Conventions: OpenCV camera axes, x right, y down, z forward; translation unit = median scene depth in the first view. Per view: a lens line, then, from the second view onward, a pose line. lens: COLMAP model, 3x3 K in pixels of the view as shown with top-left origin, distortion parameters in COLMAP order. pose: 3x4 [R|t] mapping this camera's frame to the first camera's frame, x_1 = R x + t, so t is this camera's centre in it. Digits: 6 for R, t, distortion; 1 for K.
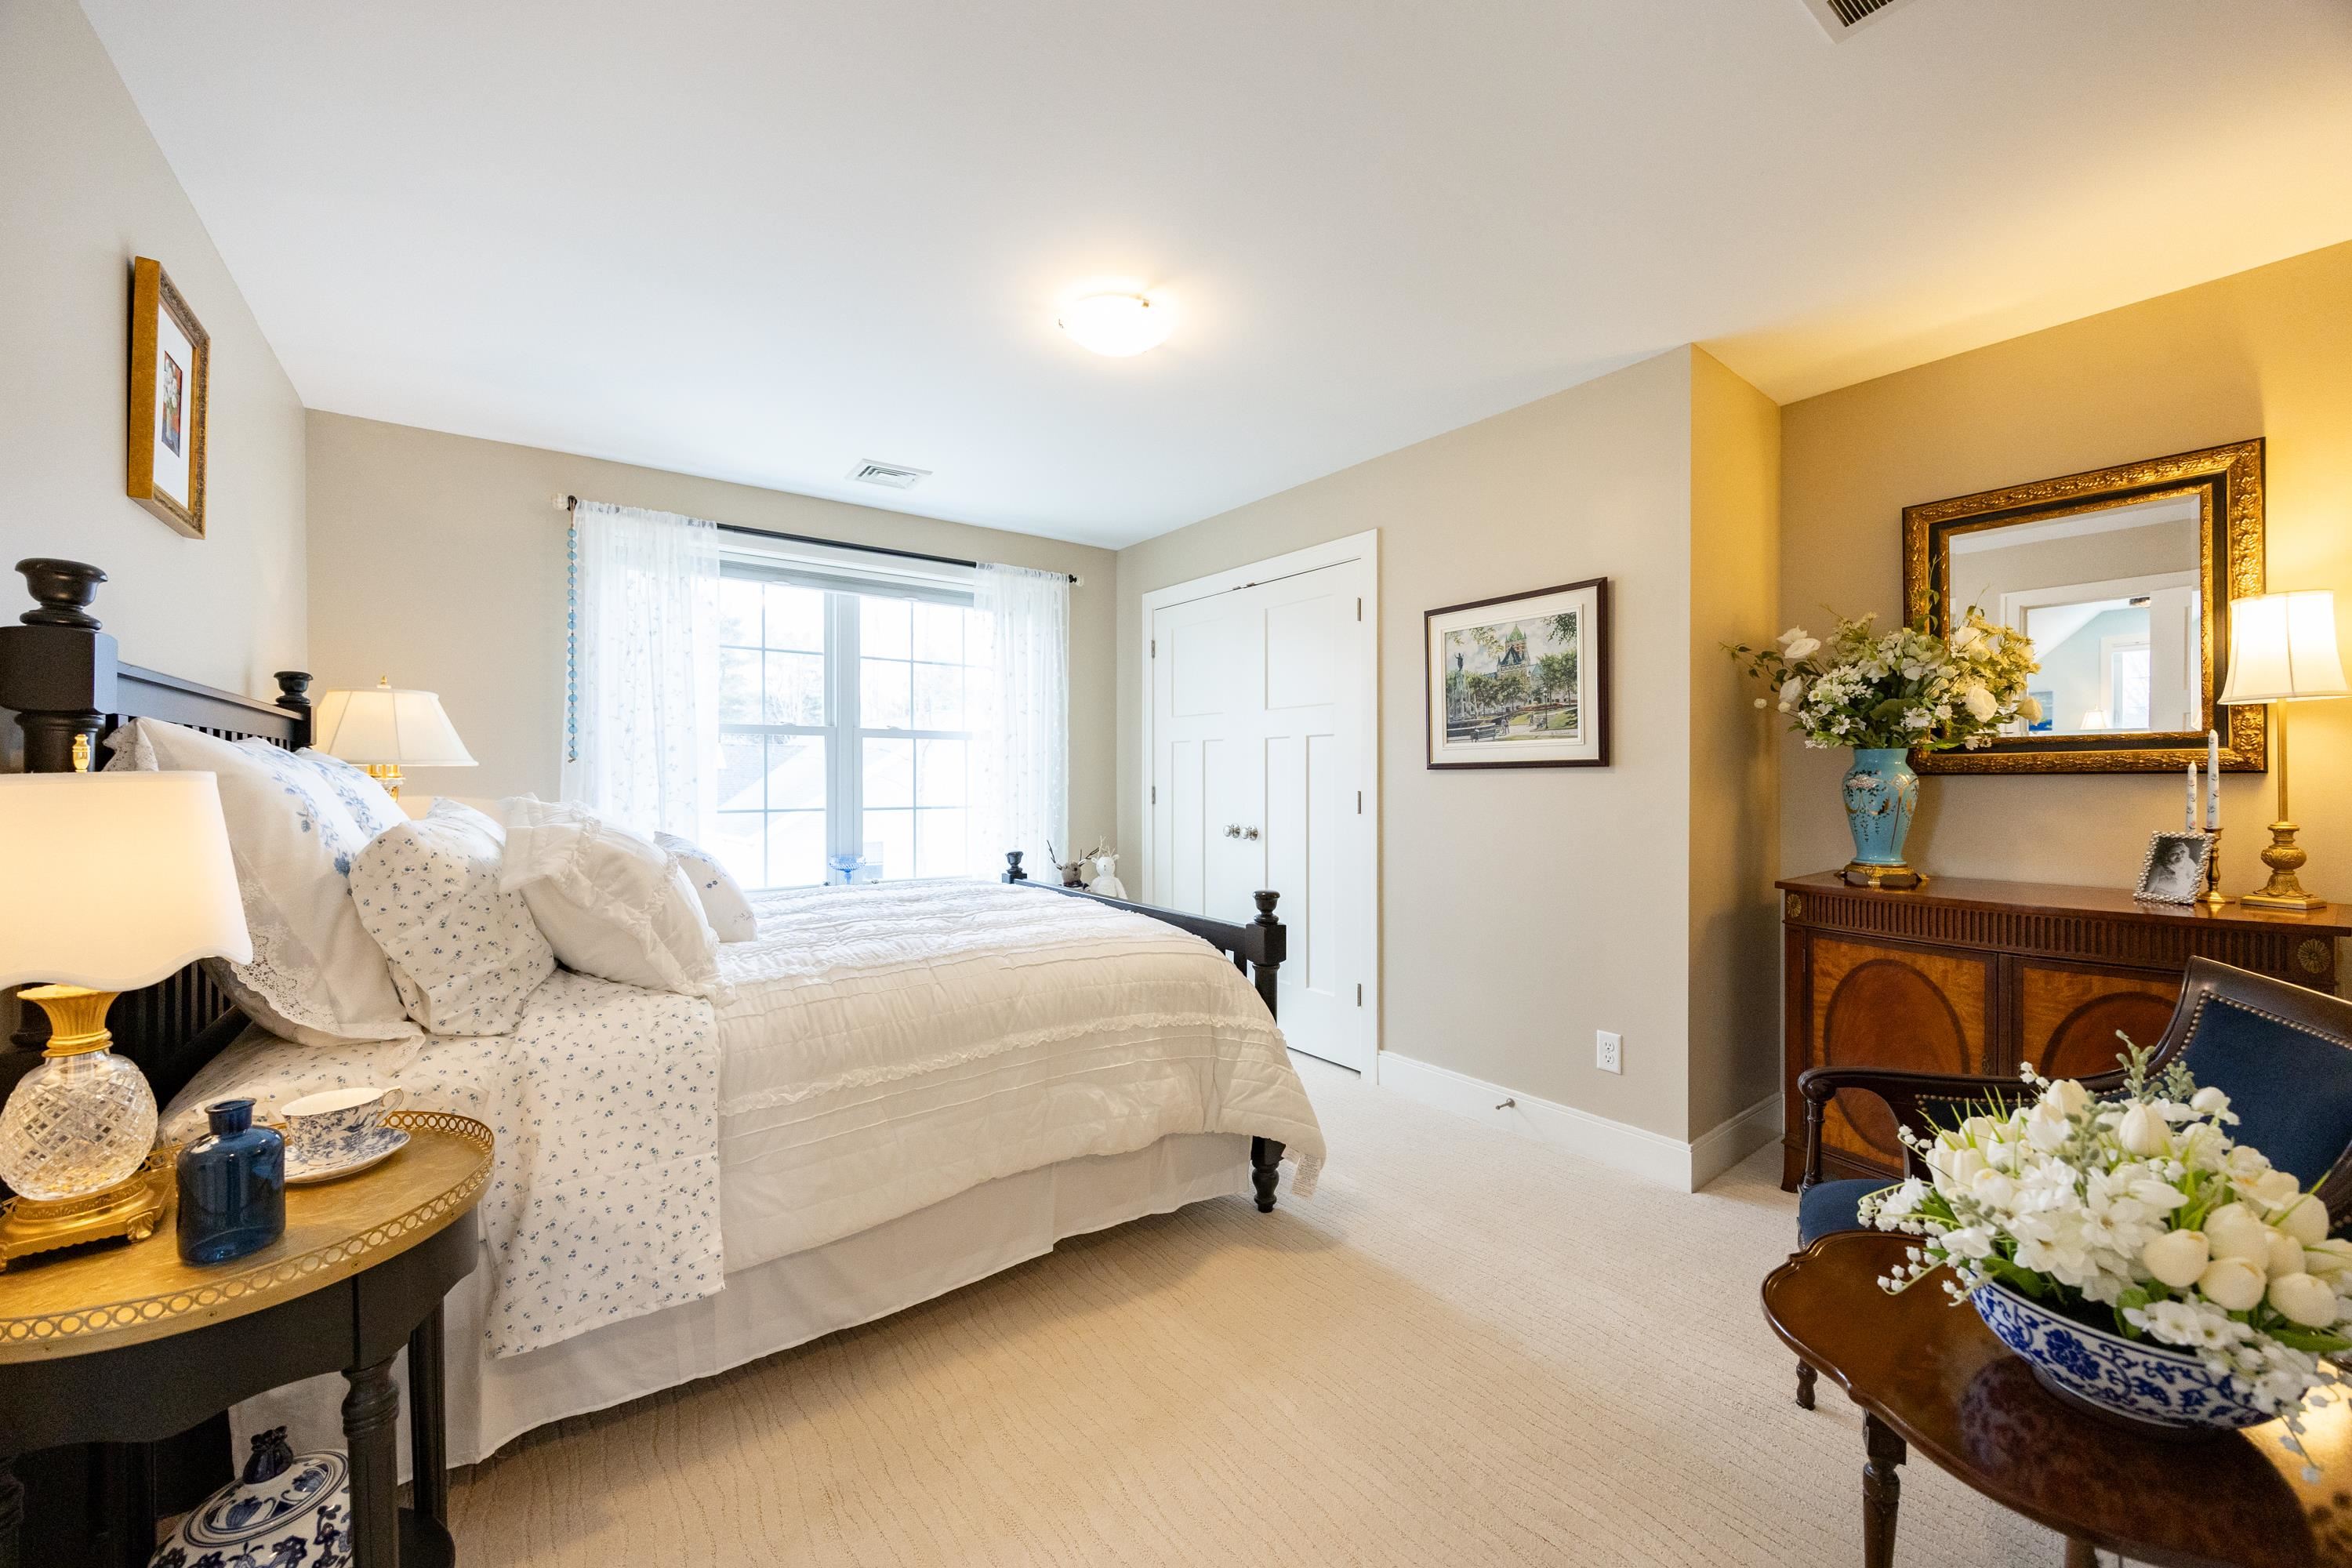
lens RADIAL K [[892.0, 0, 1186.3], [0, 892.0, 781.9], [0, 0, 1]] dist [-0.002274, -0.000201]
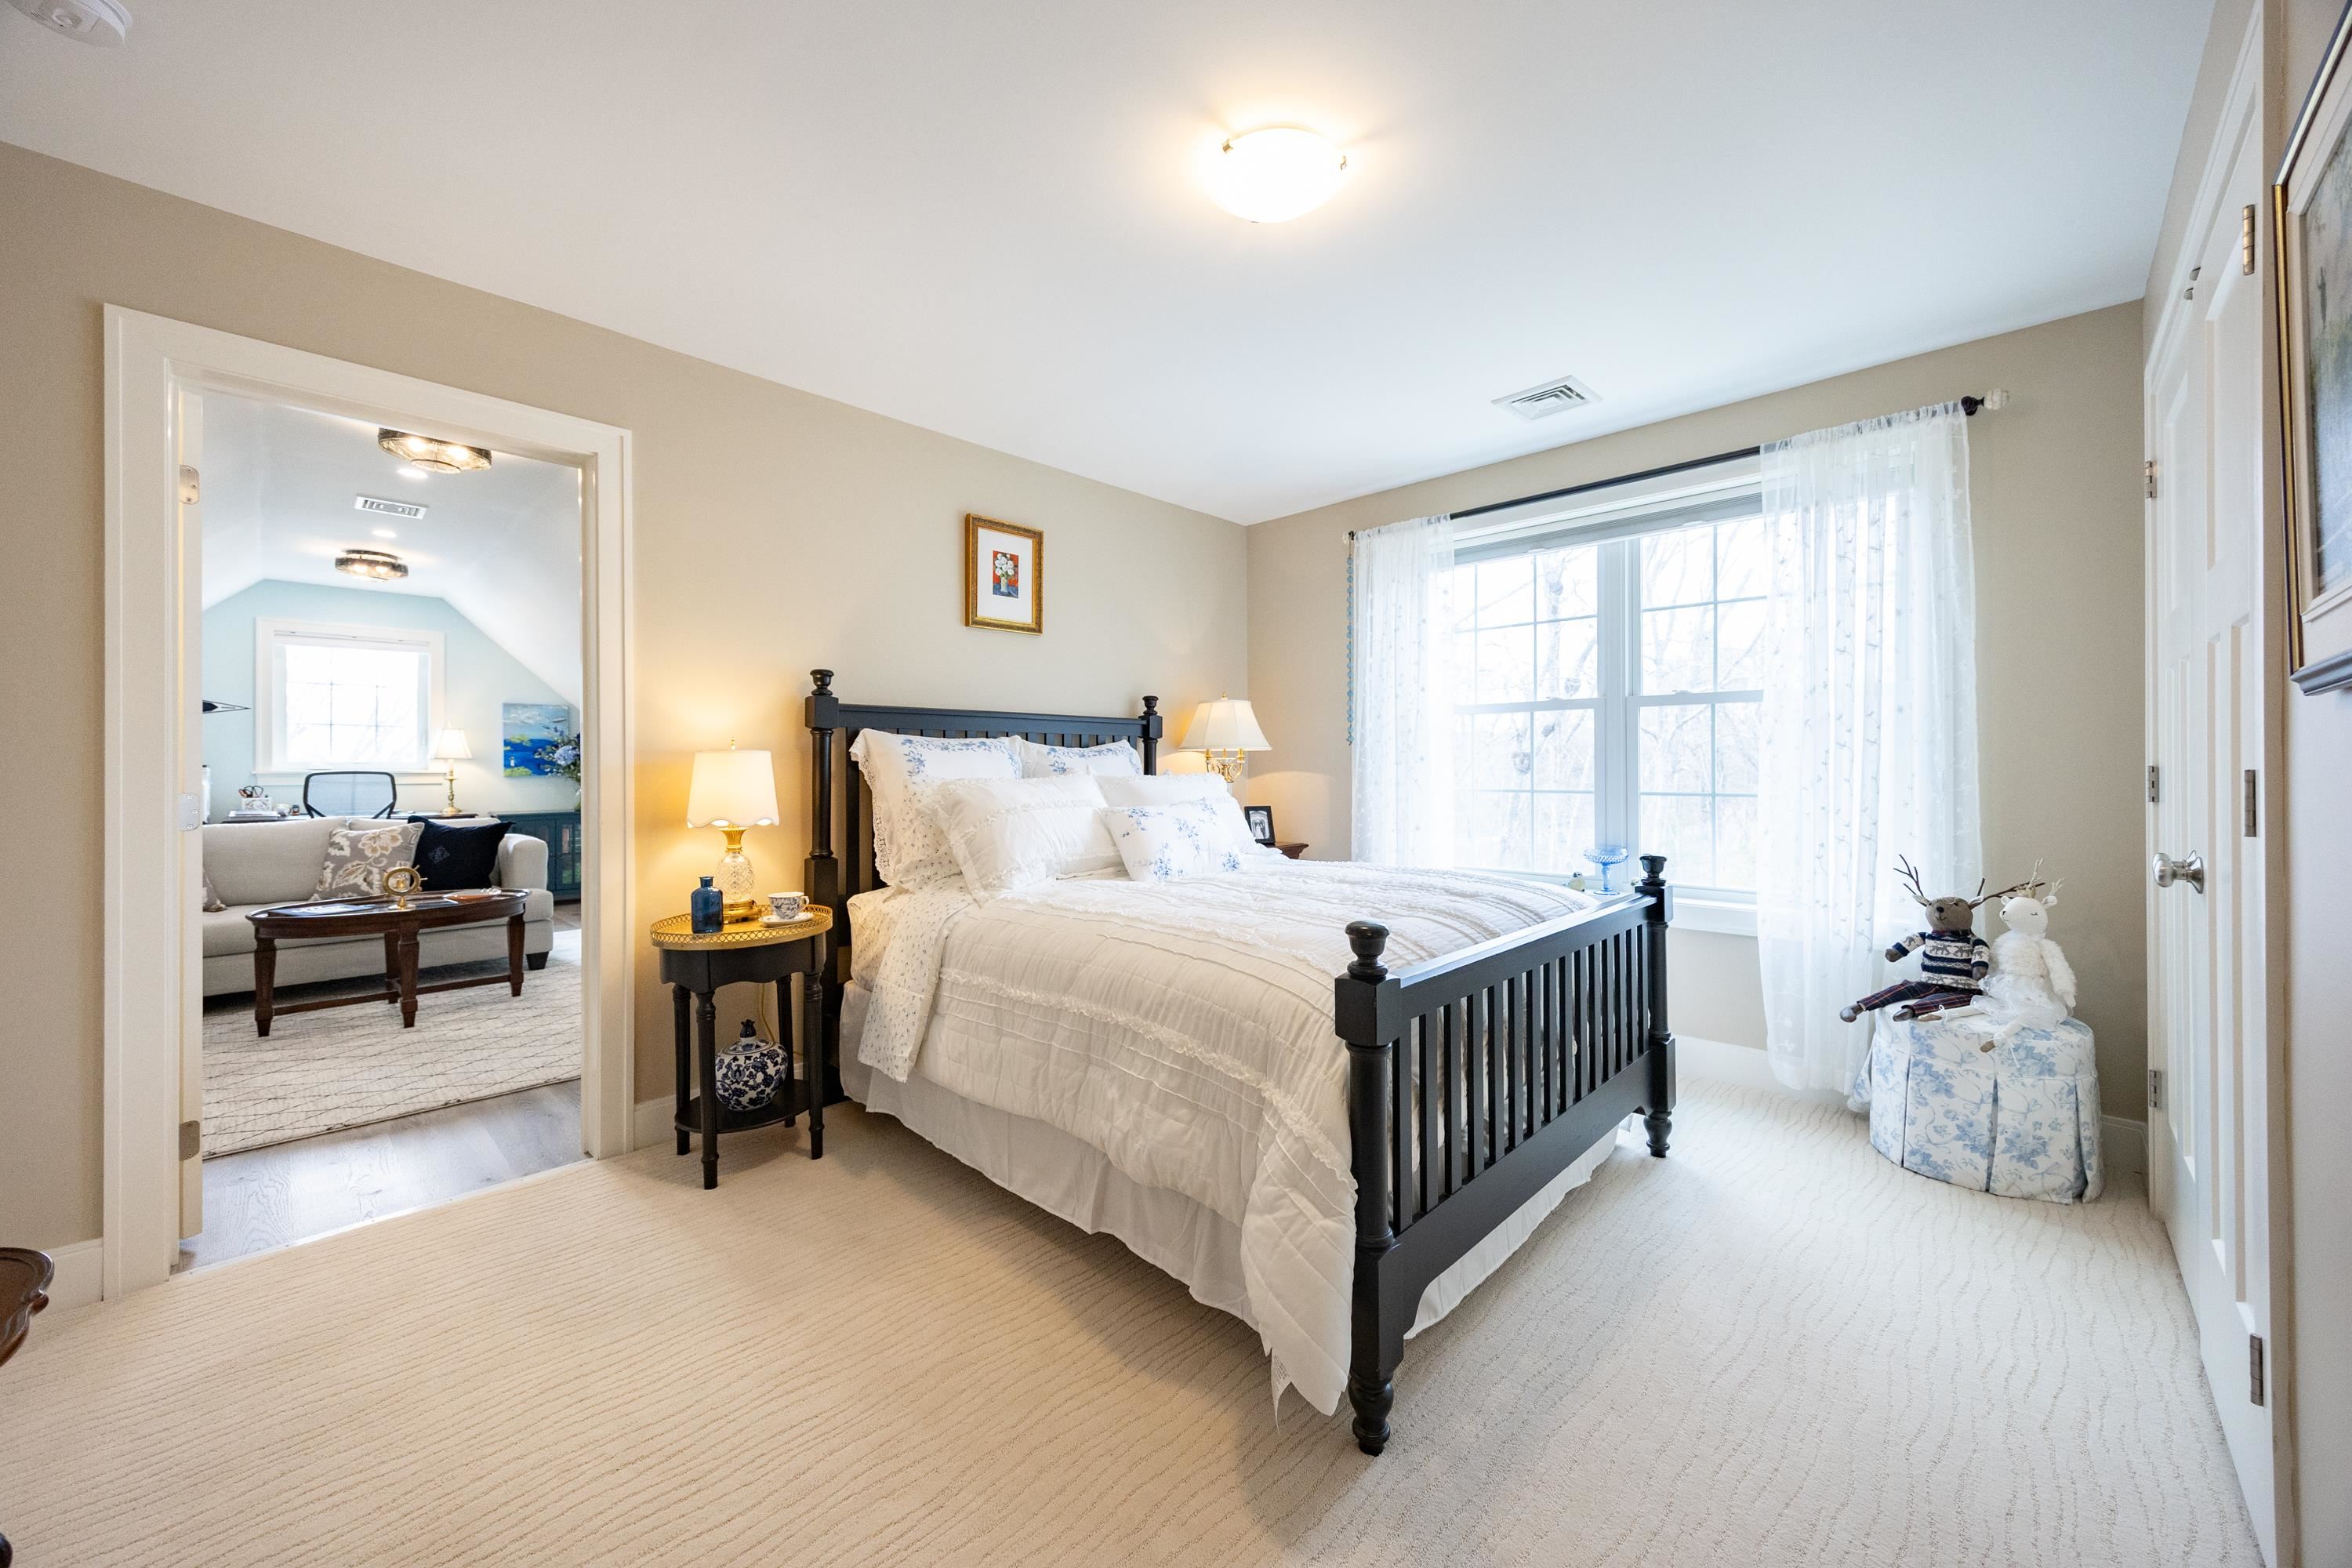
lens RADIAL K [[892.0, 0, 1188.1], [0, 892.0, 767.7], [0, 0, 1]] dist [-0.002274, -0.000201]
pose [[0.153452, -0.001170, -0.988155, 0.542799], [-0.003978, 0.999990, -0.001801, 0.013665], [0.988148, 0.004207, 0.153446, 0.627777]]
